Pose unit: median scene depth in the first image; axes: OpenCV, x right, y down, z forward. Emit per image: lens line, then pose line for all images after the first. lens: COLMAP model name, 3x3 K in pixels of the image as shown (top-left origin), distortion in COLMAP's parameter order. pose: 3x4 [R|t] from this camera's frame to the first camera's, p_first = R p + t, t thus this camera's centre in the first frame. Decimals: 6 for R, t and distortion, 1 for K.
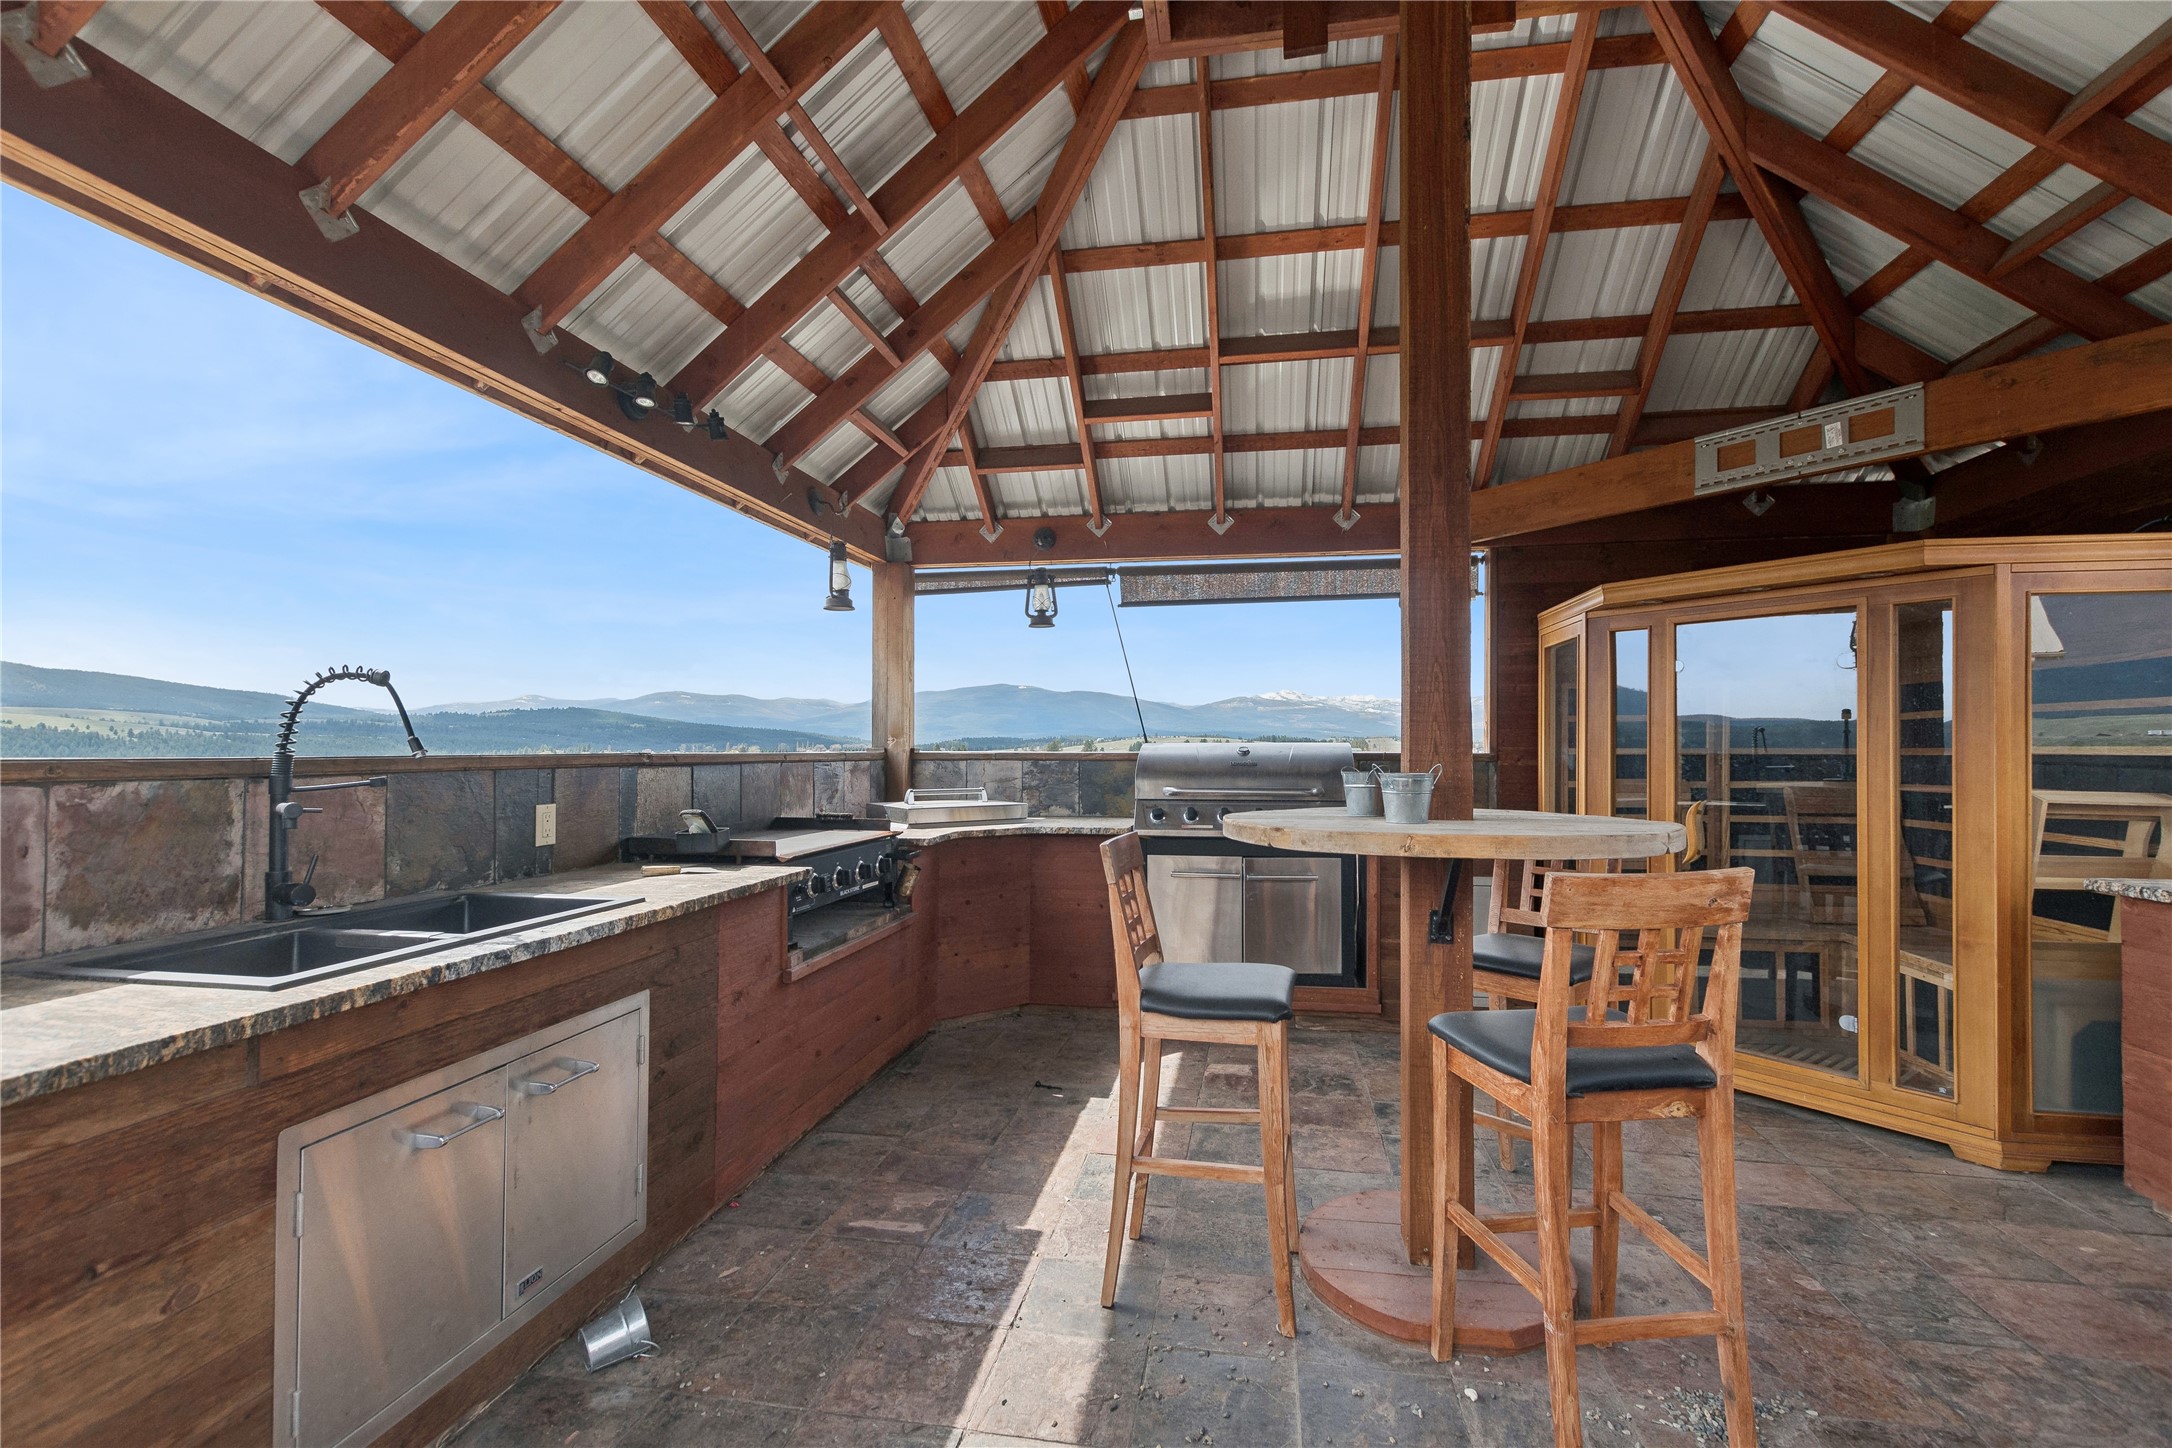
lens RADIAL K [[952.6, 0, 1086.0], [0, 952.6, 724.0], [0, 0, 1]] dist [0.000404, -0.000780]
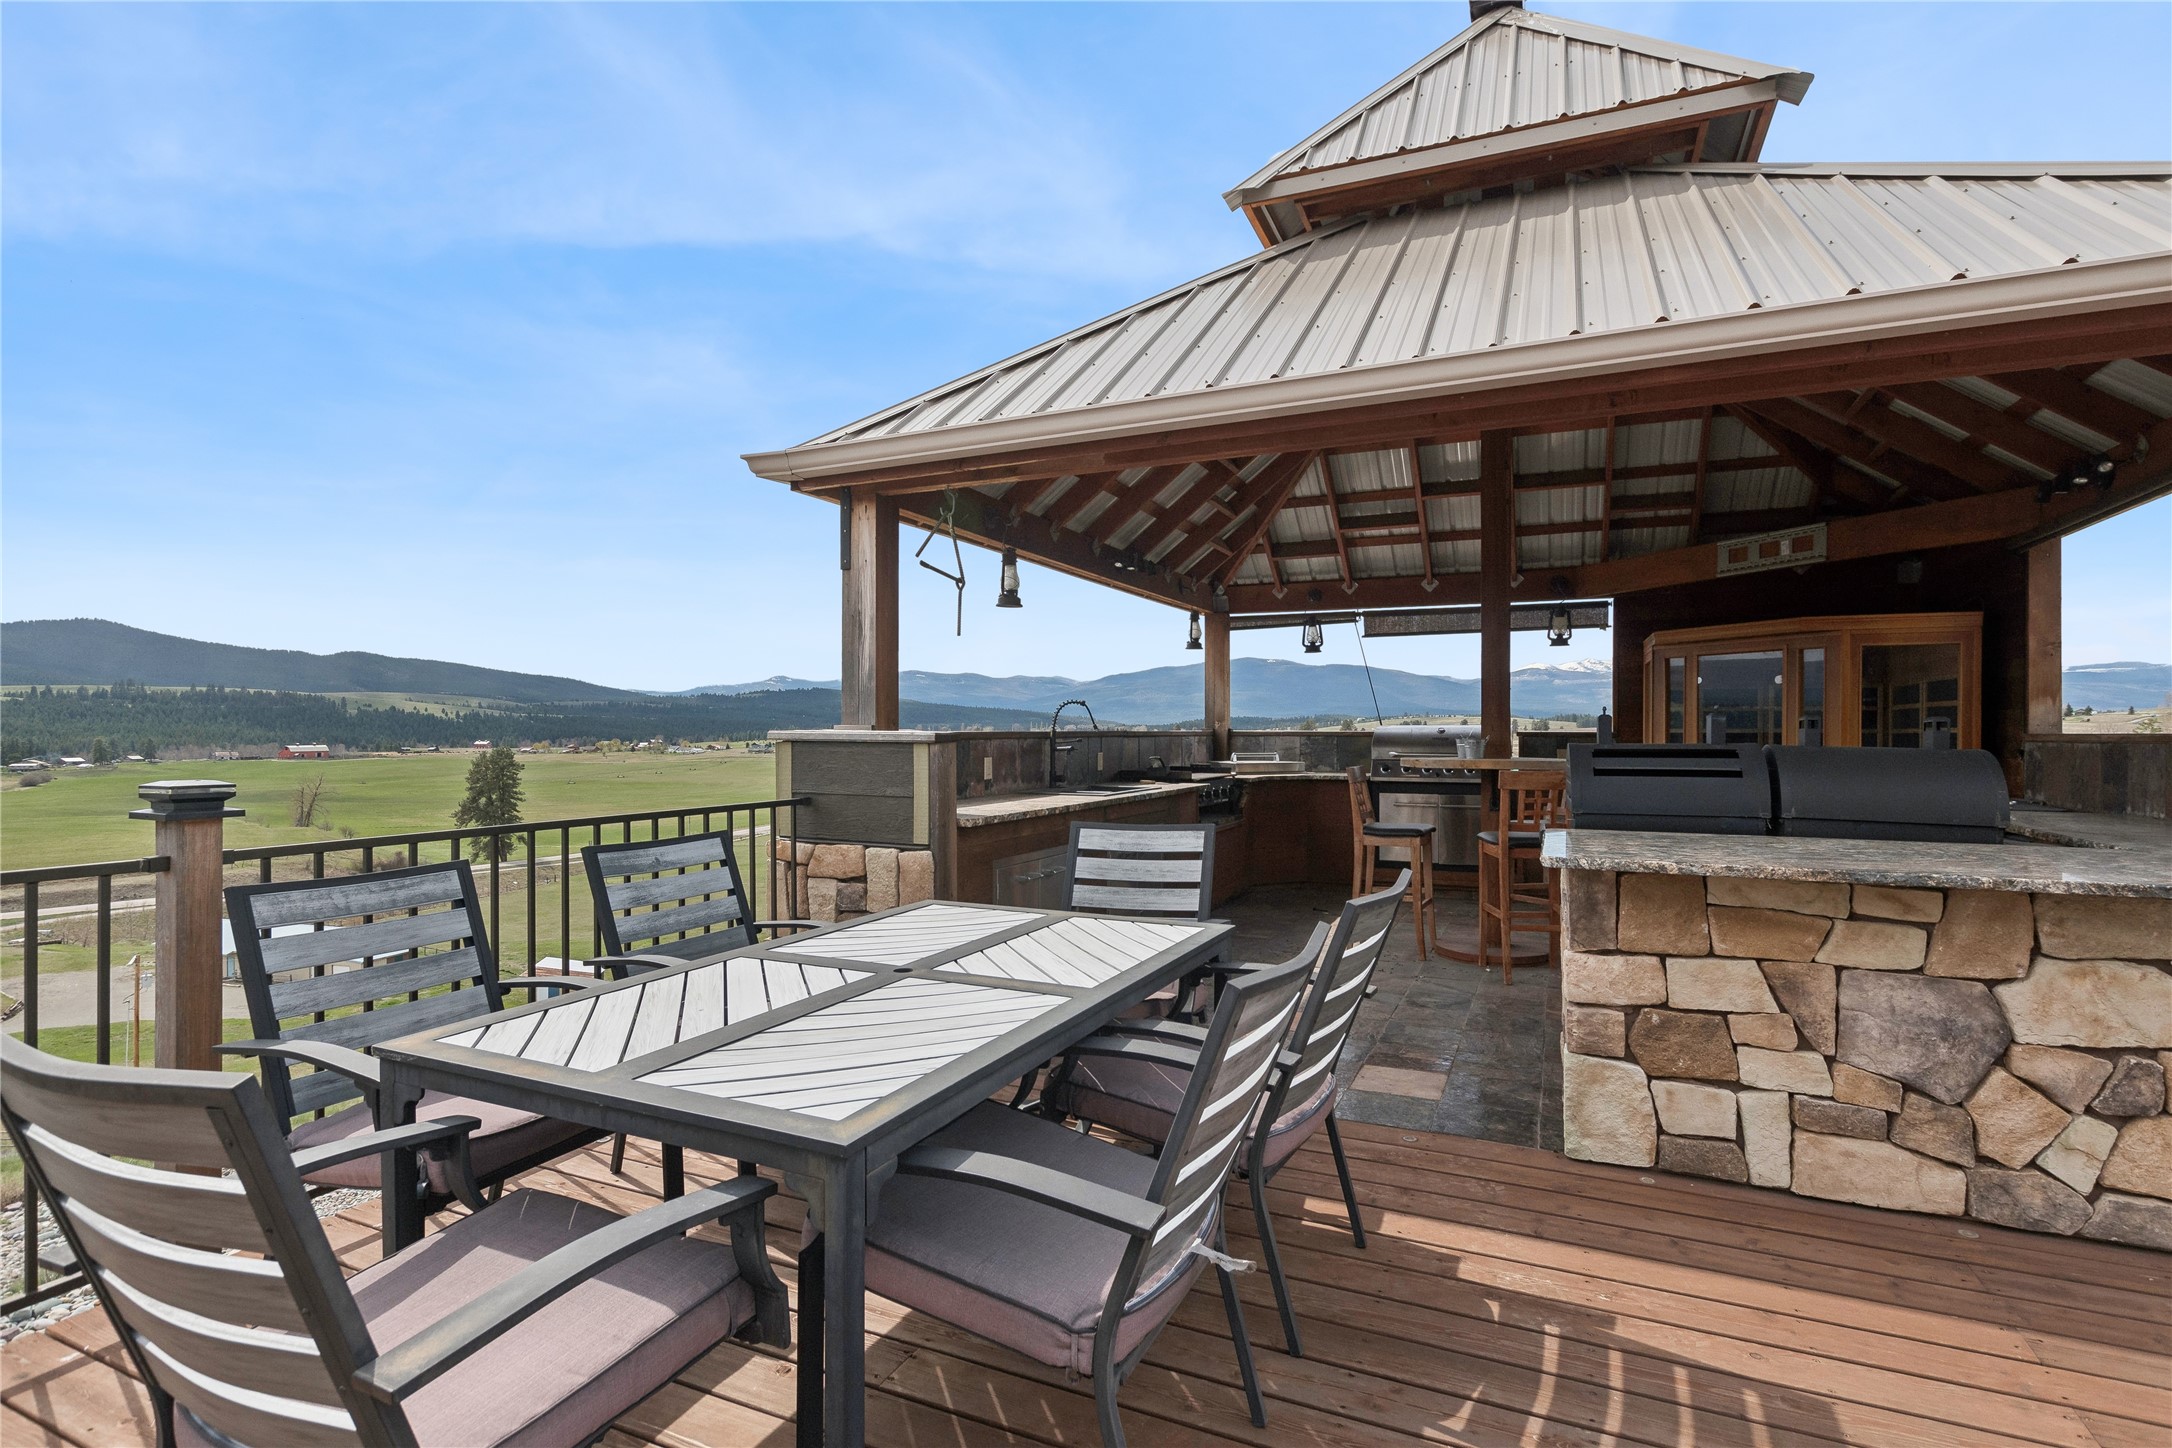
lens RADIAL K [[1012.9, 0, 1097.8], [0, 1012.9, 728.4], [0, 0, 1]] dist [0.001139, -0.003610]
pose [[0.971762, 0.000749, -0.235962, 0.004796], [0.005330, 0.999670, 0.025127, -0.020056], [0.235903, -0.025675, 0.971437, -0.779973]]
